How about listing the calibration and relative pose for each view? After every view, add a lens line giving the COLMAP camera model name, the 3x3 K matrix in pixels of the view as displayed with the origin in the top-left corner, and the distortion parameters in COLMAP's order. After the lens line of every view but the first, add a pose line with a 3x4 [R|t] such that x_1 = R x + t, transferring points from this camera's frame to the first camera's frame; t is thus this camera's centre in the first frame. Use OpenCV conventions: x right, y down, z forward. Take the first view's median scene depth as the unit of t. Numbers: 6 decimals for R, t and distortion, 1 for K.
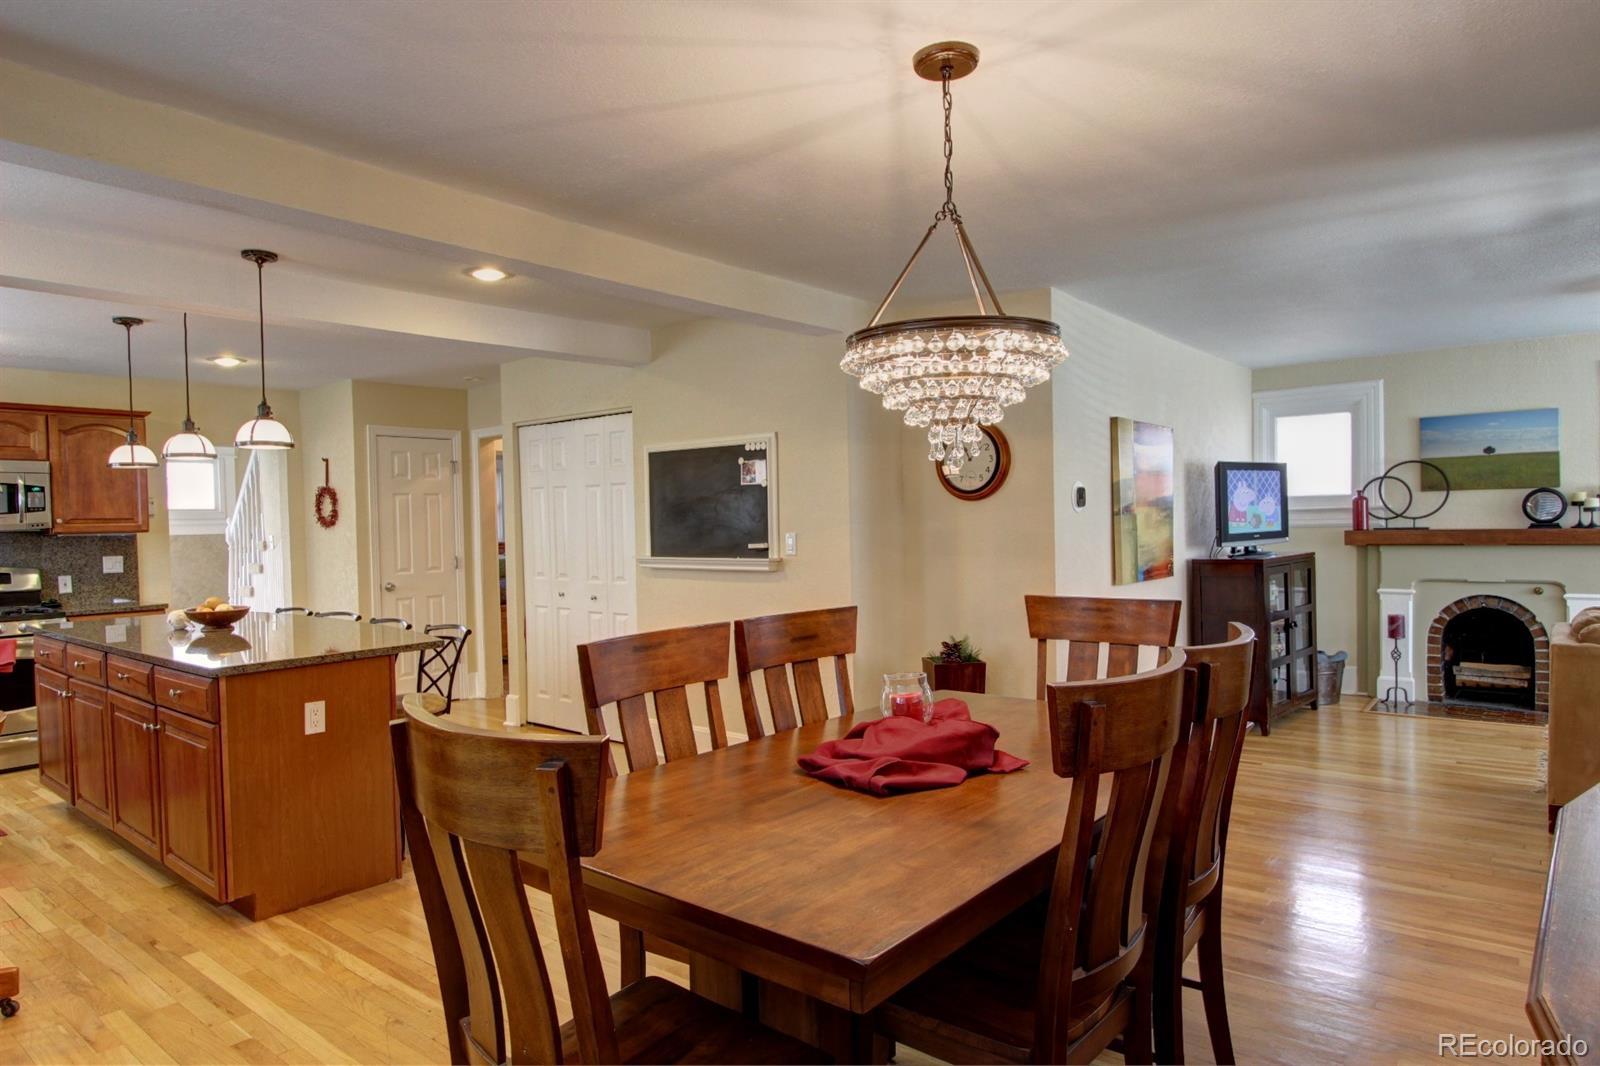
lens RADIAL K [[961.0, 0, 797.8], [0, 961.0, 535.6], [0, 0, 1]] dist [-0.010017, 0.005066]
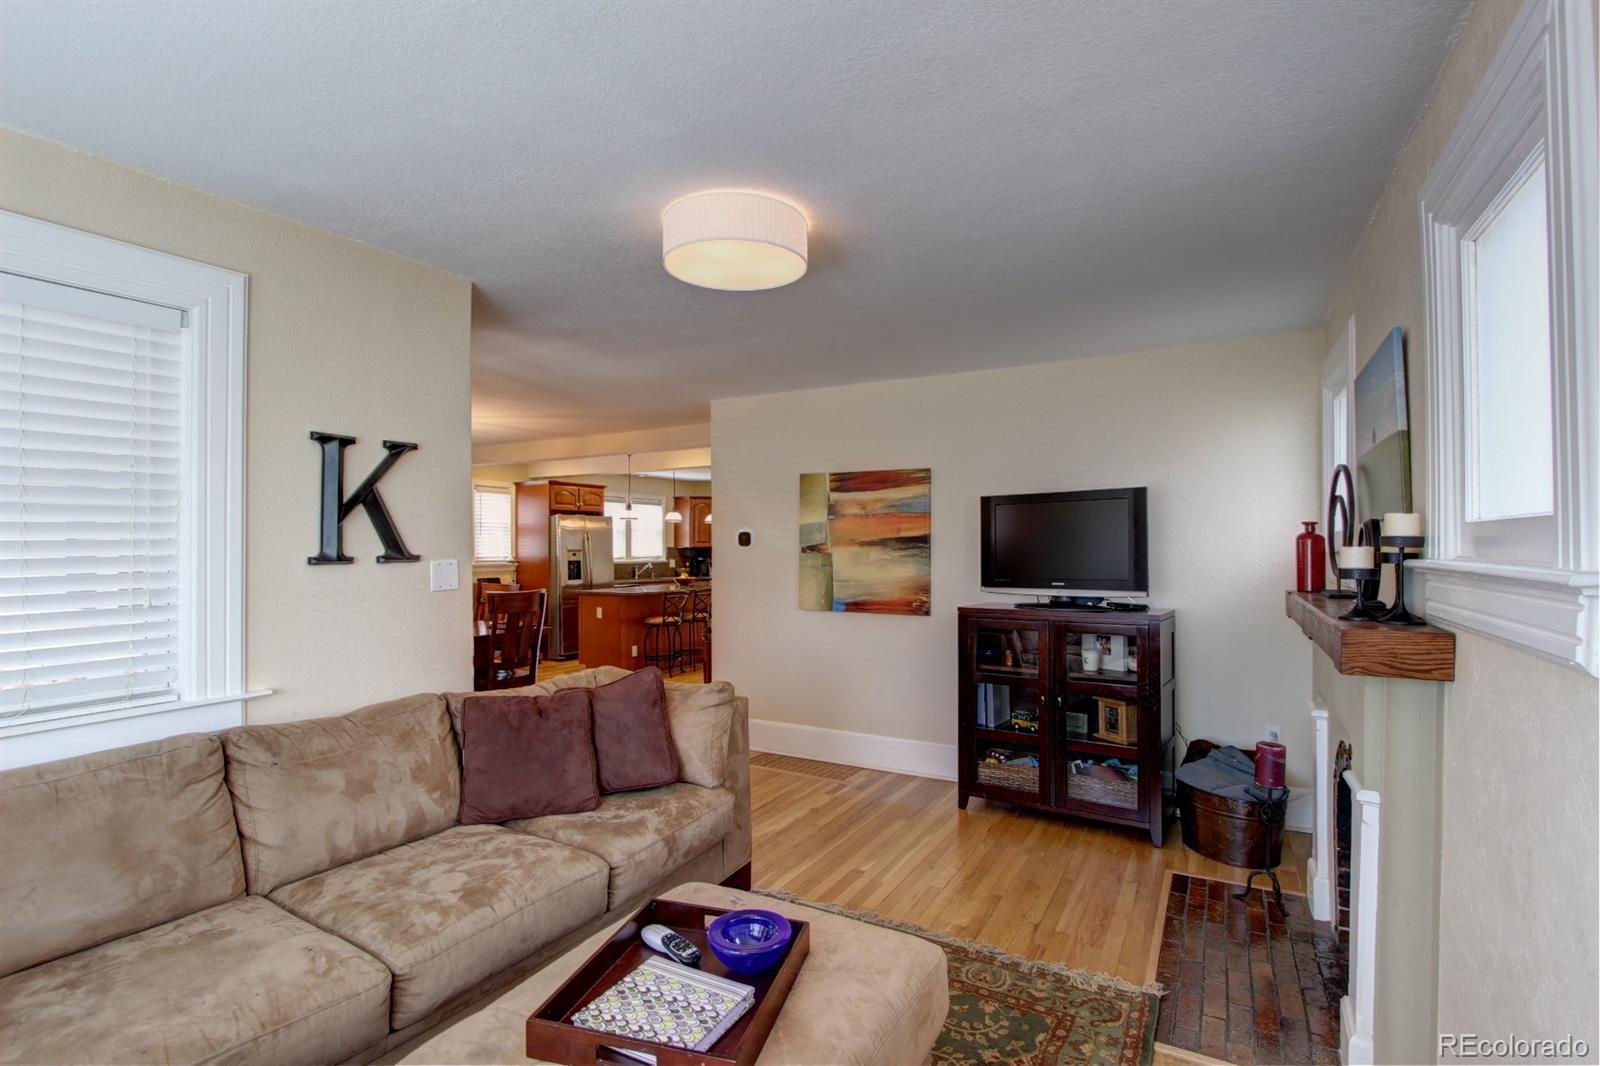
lens RADIAL K [[745.4, 0, 785.0], [0, 745.4, 547.4], [0, 0, 1]] dist [-0.017724, 0.002327]
pose [[0.153676, 0.024088, -0.987828, 1.074213], [-0.015986, 0.999633, 0.021889, -0.041378], [0.987992, 0.012428, 0.154005, 0.701412]]
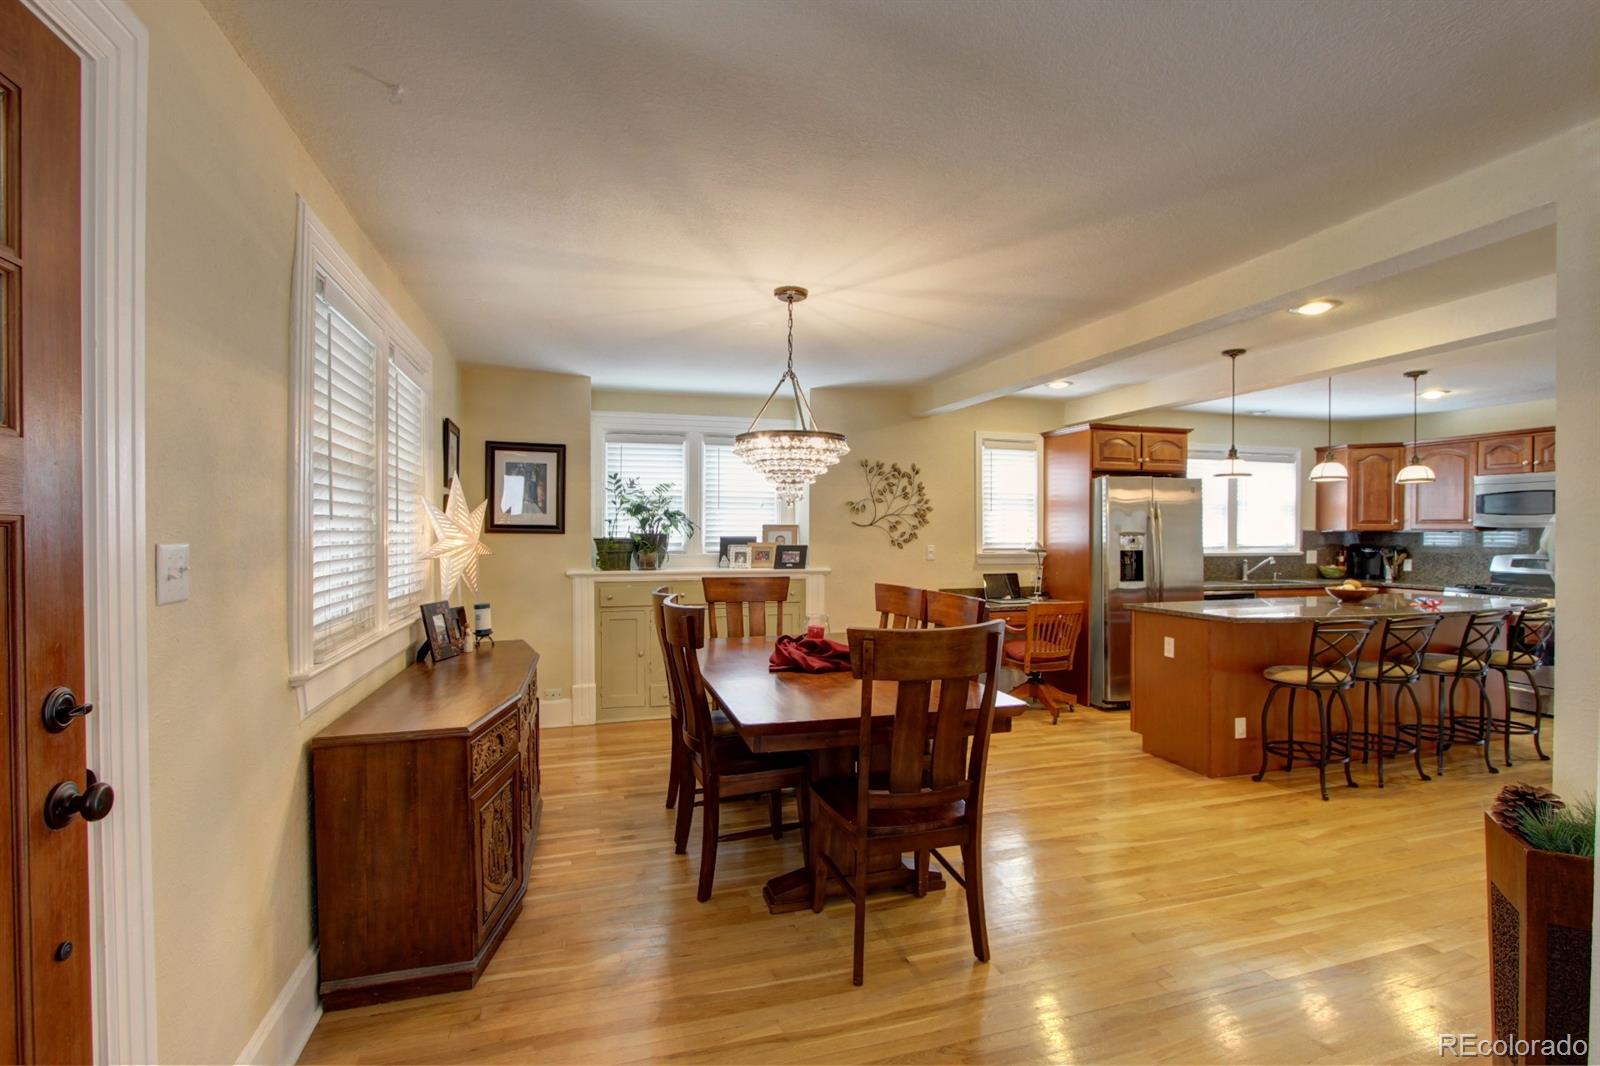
lens RADIAL K [[745.4, 0, 800.5], [0, 745.4, 540.2], [0, 0, 1]] dist [-0.017724, 0.002327]
pose [[-0.549179, 0.031235, -0.835121, 0.512678], [-0.002314, 0.999241, 0.038895, -0.022598], [0.835702, 0.023293, -0.548690, 0.674600]]
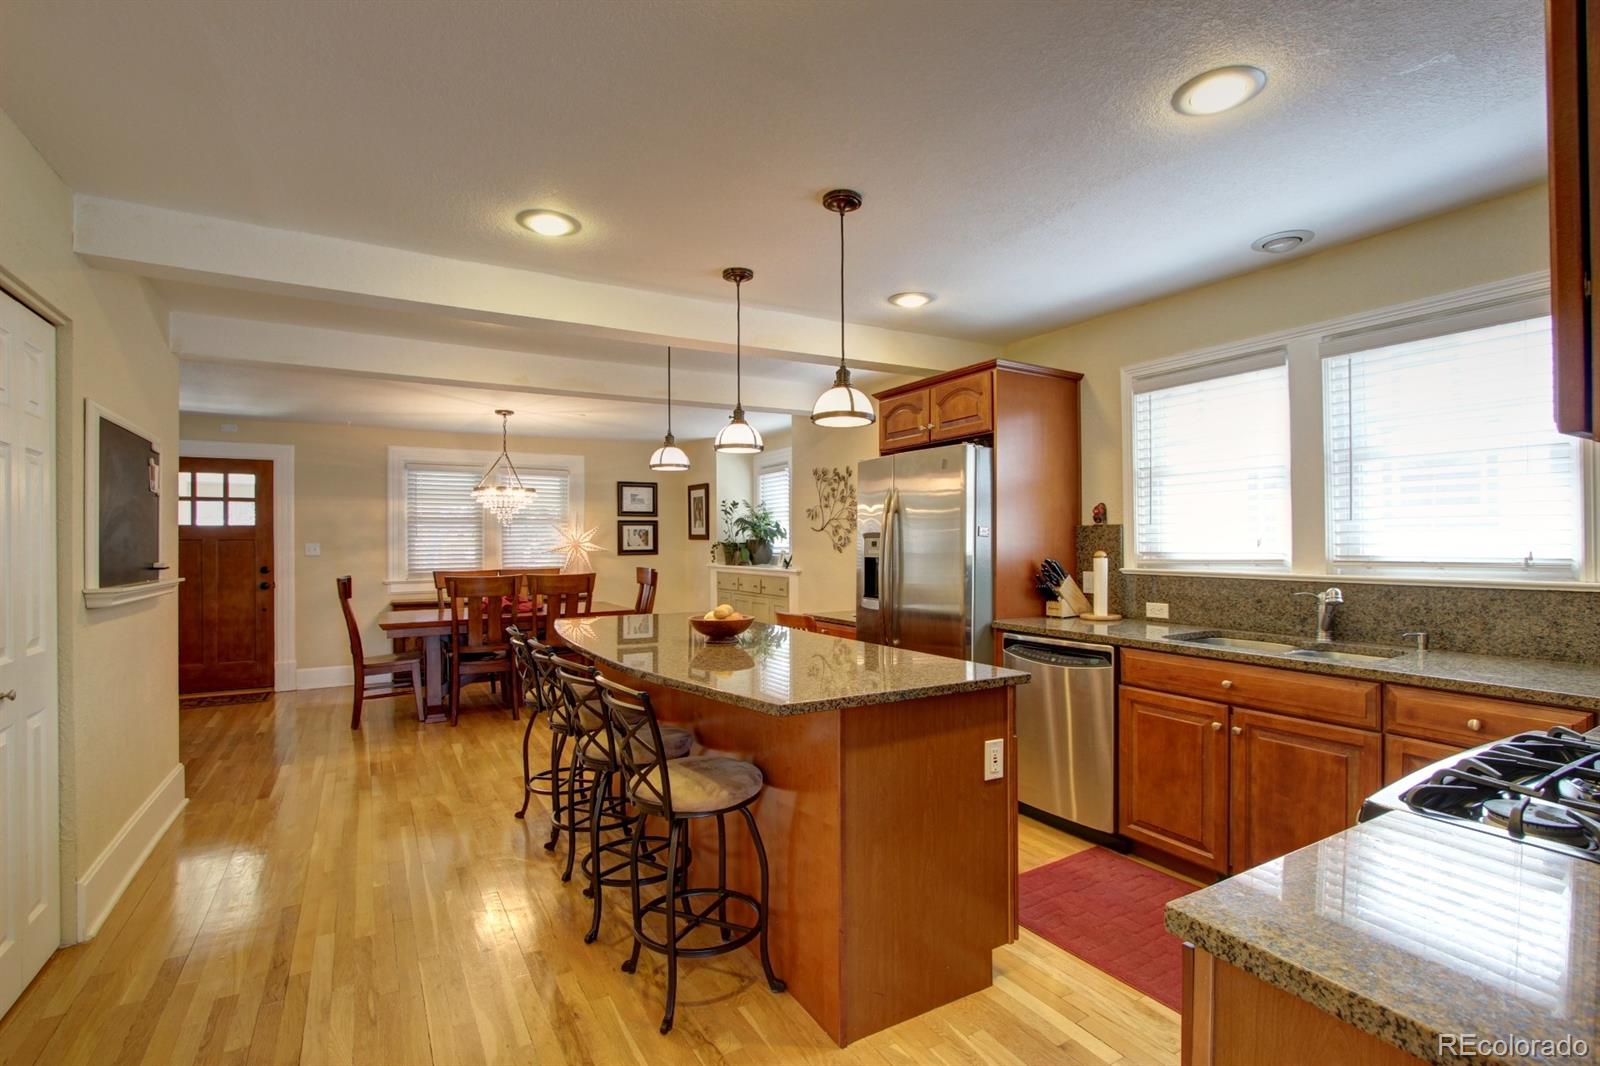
lens RADIAL K [[745.4, 0, 797.9], [0, 745.4, 540.6], [0, 0, 1]] dist [-0.017724, 0.002327]
pose [[-0.937235, 0.030728, 0.347341, -0.668699], [0.034255, 0.999405, 0.004019, 0.004609], [-0.347011, 0.015665, -0.937730, 1.183184]]
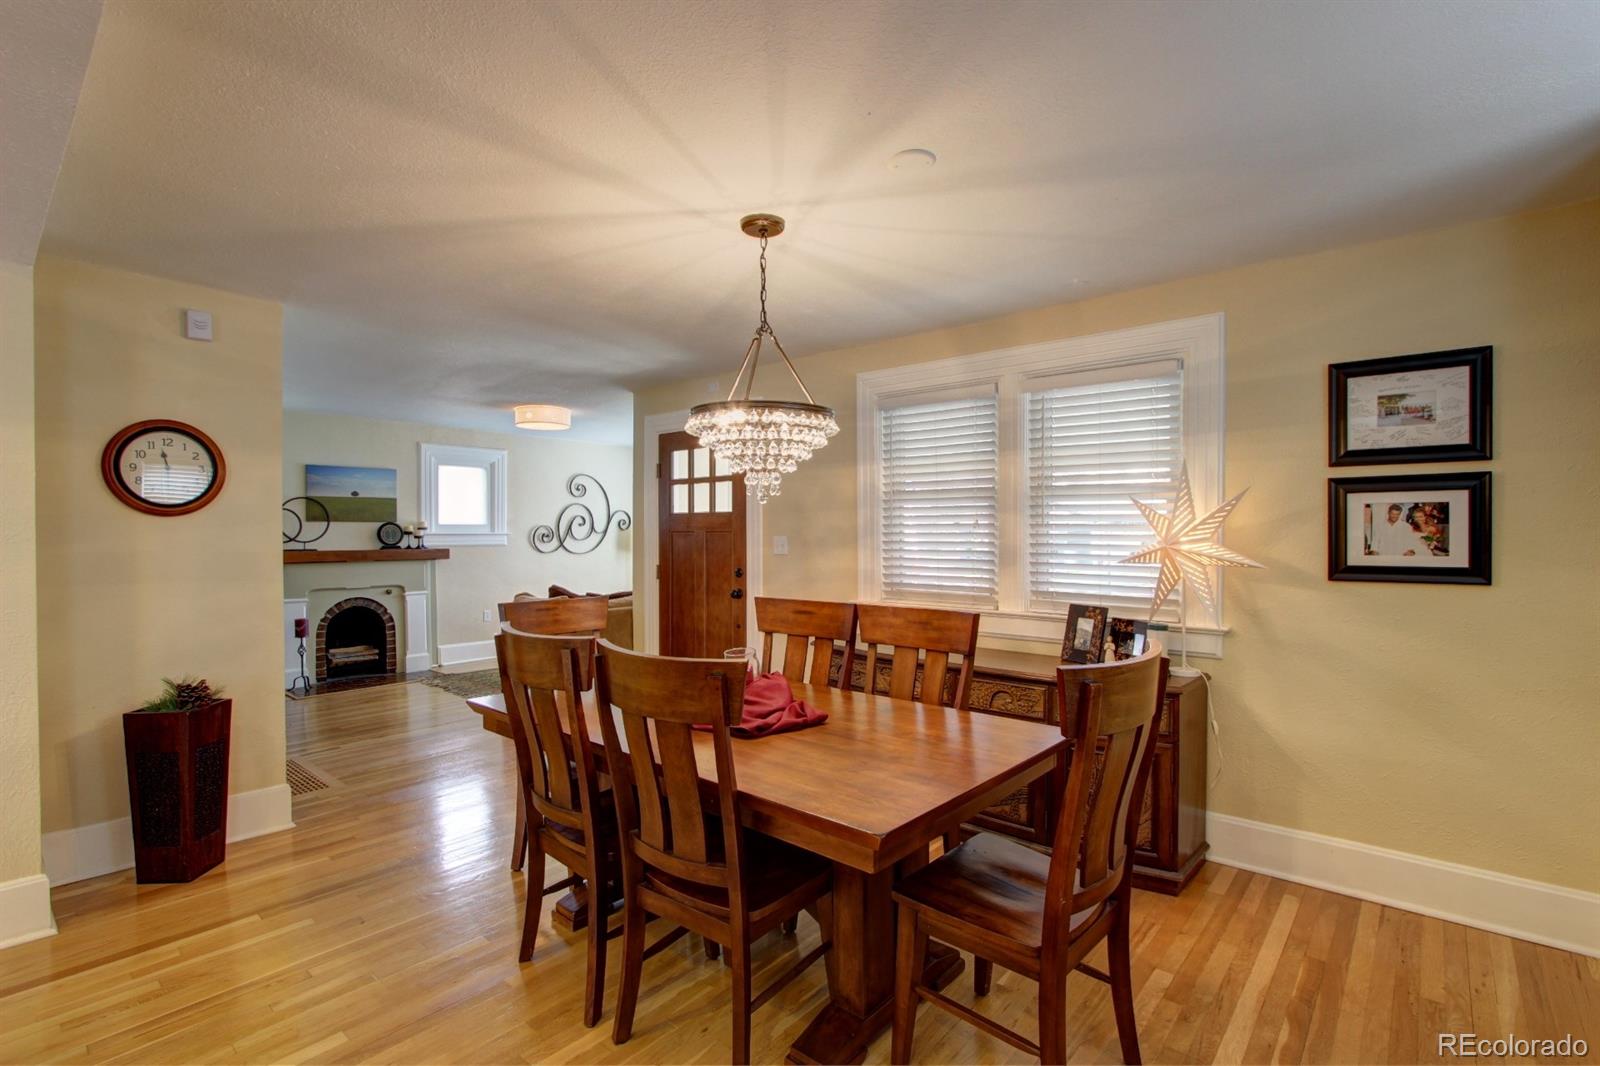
lens RADIAL K [[745.4, 0, 799.2], [0, 745.4, 531.4], [0, 0, 1]] dist [-0.017724, 0.002327]
pose [[0.018180, 0.019882, 0.999637, -0.355084], [0.017080, 0.999650, -0.020193, -0.001377], [-0.999689, 0.017441, 0.017834, 0.340980]]
